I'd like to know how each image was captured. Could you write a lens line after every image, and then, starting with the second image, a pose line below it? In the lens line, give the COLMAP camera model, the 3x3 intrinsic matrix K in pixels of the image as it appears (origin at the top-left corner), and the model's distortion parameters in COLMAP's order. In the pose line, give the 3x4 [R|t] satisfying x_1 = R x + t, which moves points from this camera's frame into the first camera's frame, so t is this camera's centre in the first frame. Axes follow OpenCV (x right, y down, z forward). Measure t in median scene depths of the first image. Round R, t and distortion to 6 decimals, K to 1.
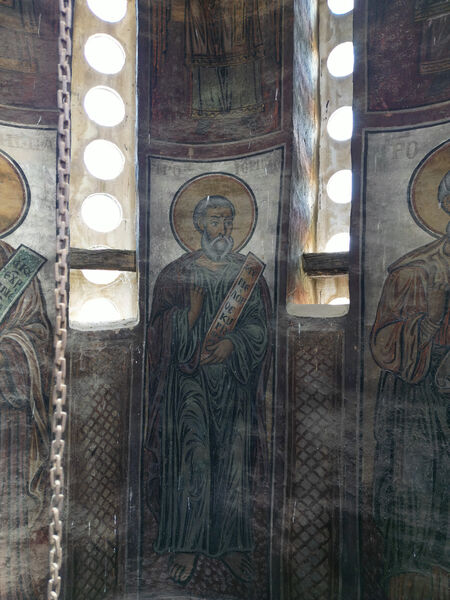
lens RADIAL K [[419.2, 0, 222.8], [0, 419.2, 299.9], [0, 0, 1]] dist [0.061372, -0.050688]
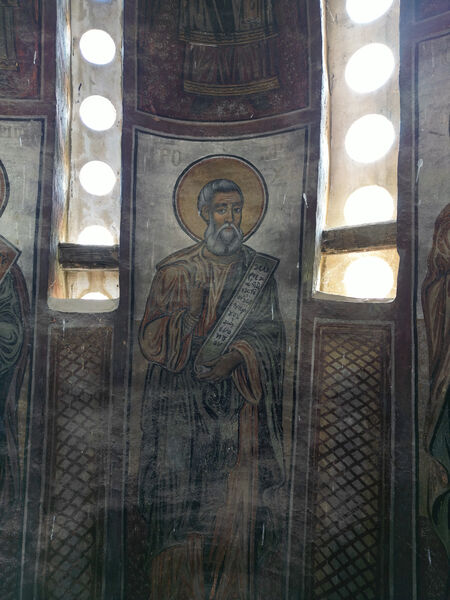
lens RADIAL K [[419.2, 0, 230.1], [0, 419.2, 299.0], [0, 0, 1]] dist [0.061372, -0.050688]
pose [[0.779970, 0.013402, 0.625674, -0.115411], [-0.020210, 0.999789, 0.003778, 0.000334], [-0.625491, -0.015592, 0.780076, 0.064677]]
